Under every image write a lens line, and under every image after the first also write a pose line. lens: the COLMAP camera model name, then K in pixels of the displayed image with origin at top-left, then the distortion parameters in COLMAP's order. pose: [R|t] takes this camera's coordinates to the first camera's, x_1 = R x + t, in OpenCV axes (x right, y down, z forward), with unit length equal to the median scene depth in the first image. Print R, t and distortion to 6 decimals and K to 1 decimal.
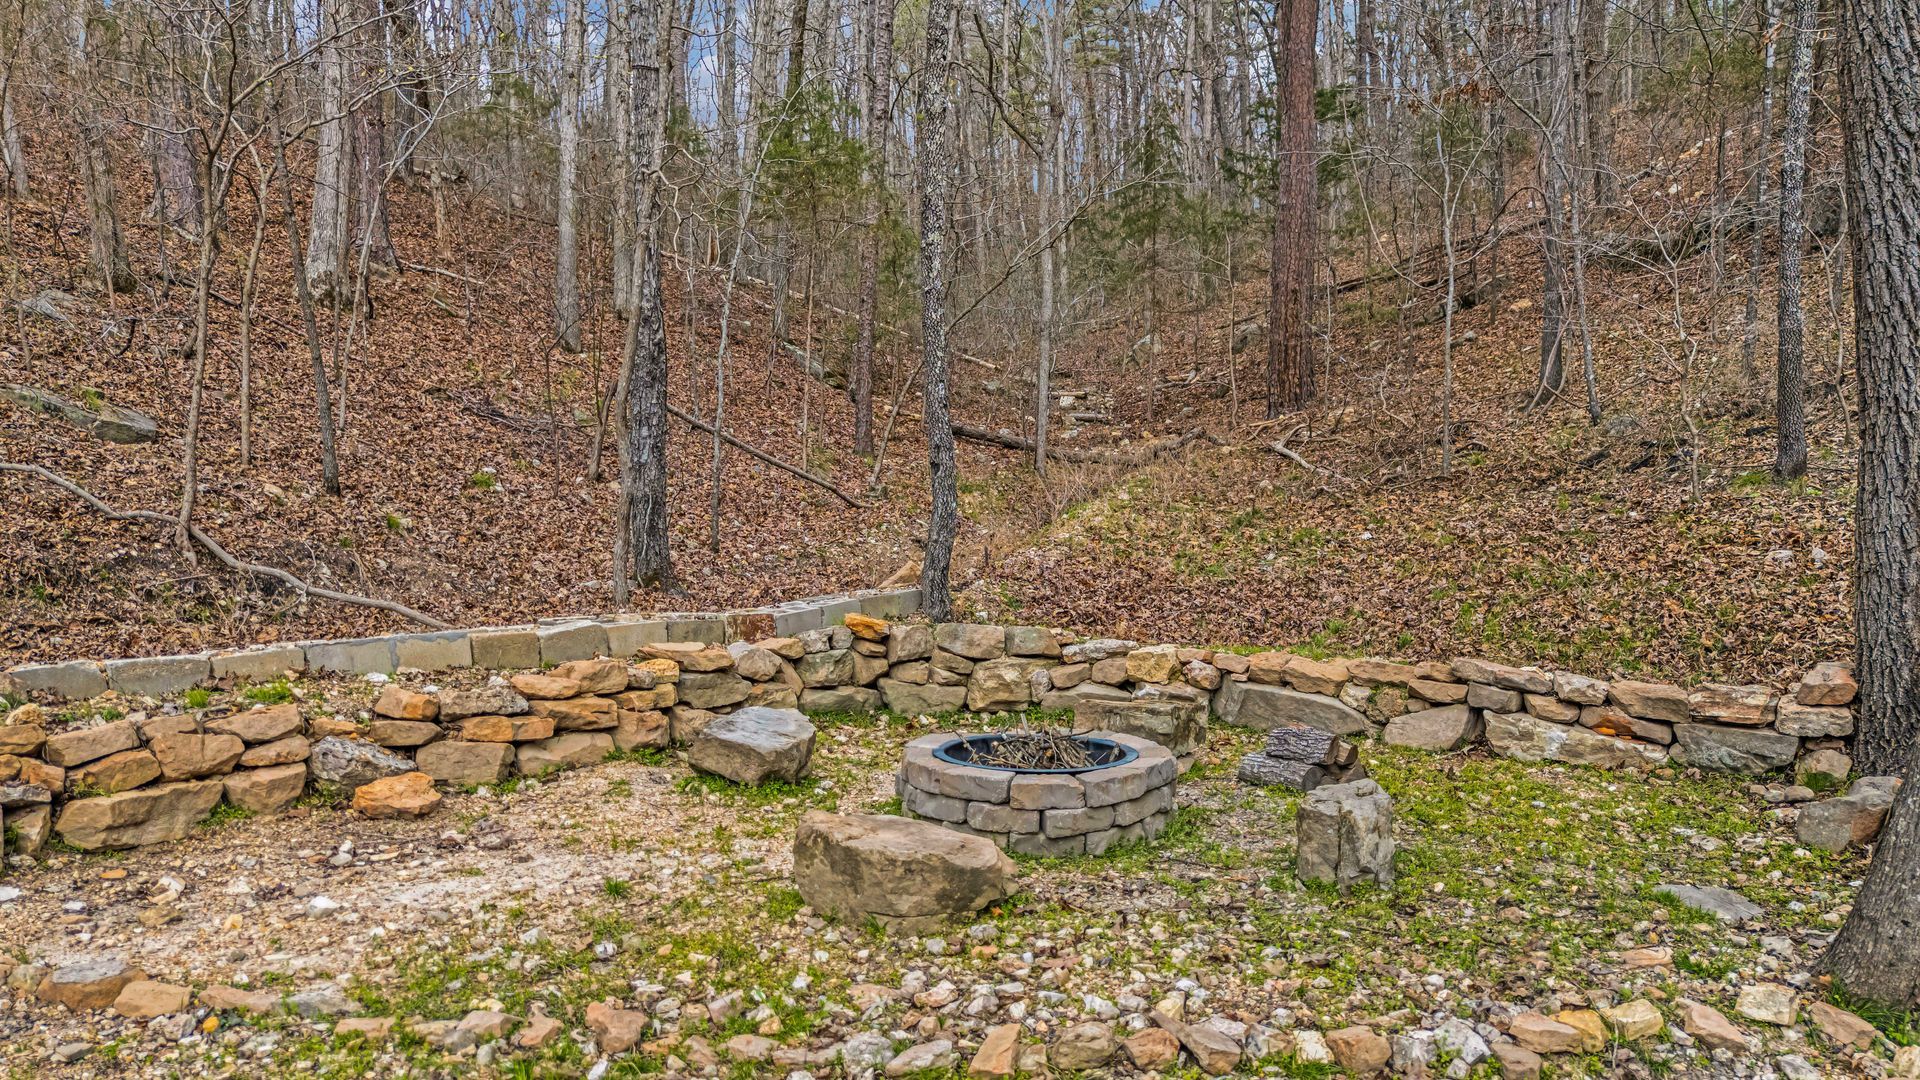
lens RADIAL K [[1397.8, 0, 963.4], [0, 1397.8, 553.9], [0, 0, 1]] dist [0.056919, -0.007216]
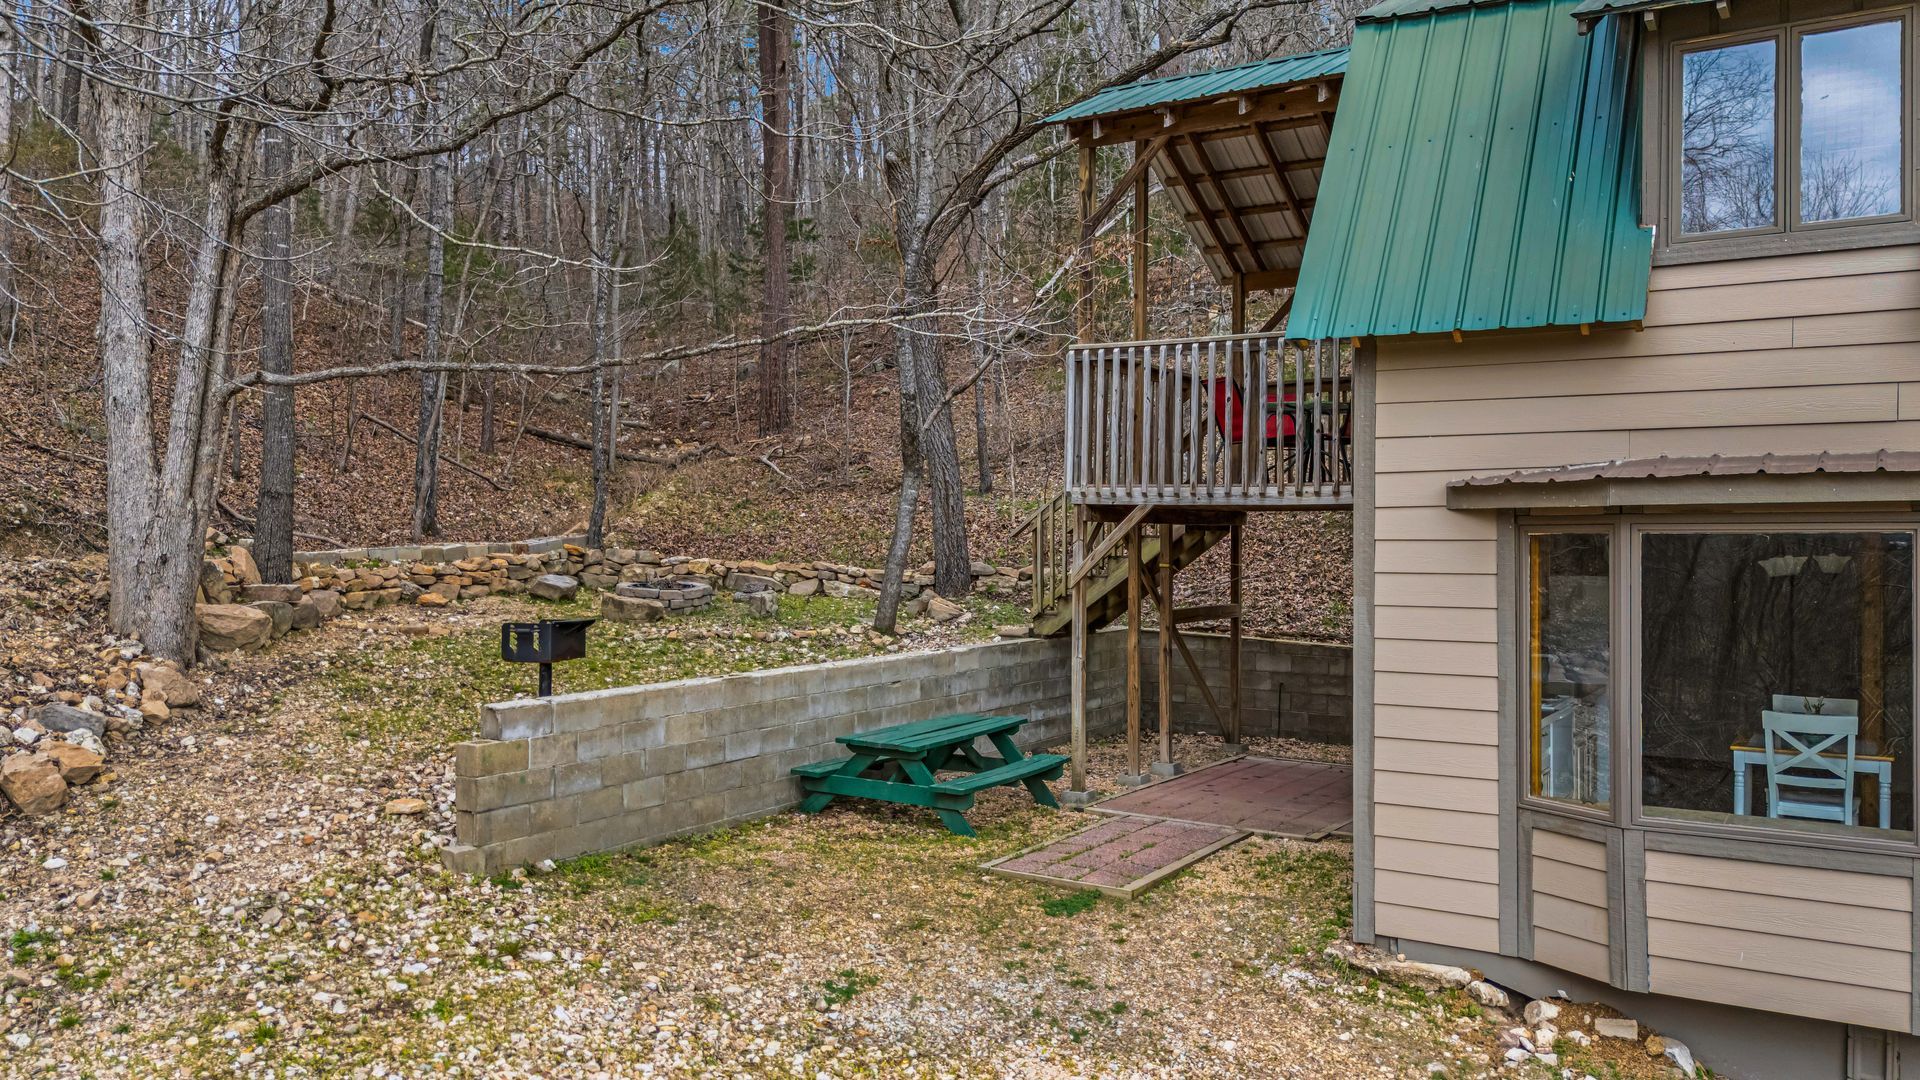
lens RADIAL K [[1397.8, 0, 969.7], [0, 1397.8, 543.6], [0, 0, 1]] dist [0.056919, -0.007216]
pose [[0.938233, 0.013373, 0.345744, -0.262066], [-0.016892, 0.999832, 0.007167, 0.014643], [-0.345590, -0.012565, 0.938301, -1.422649]]
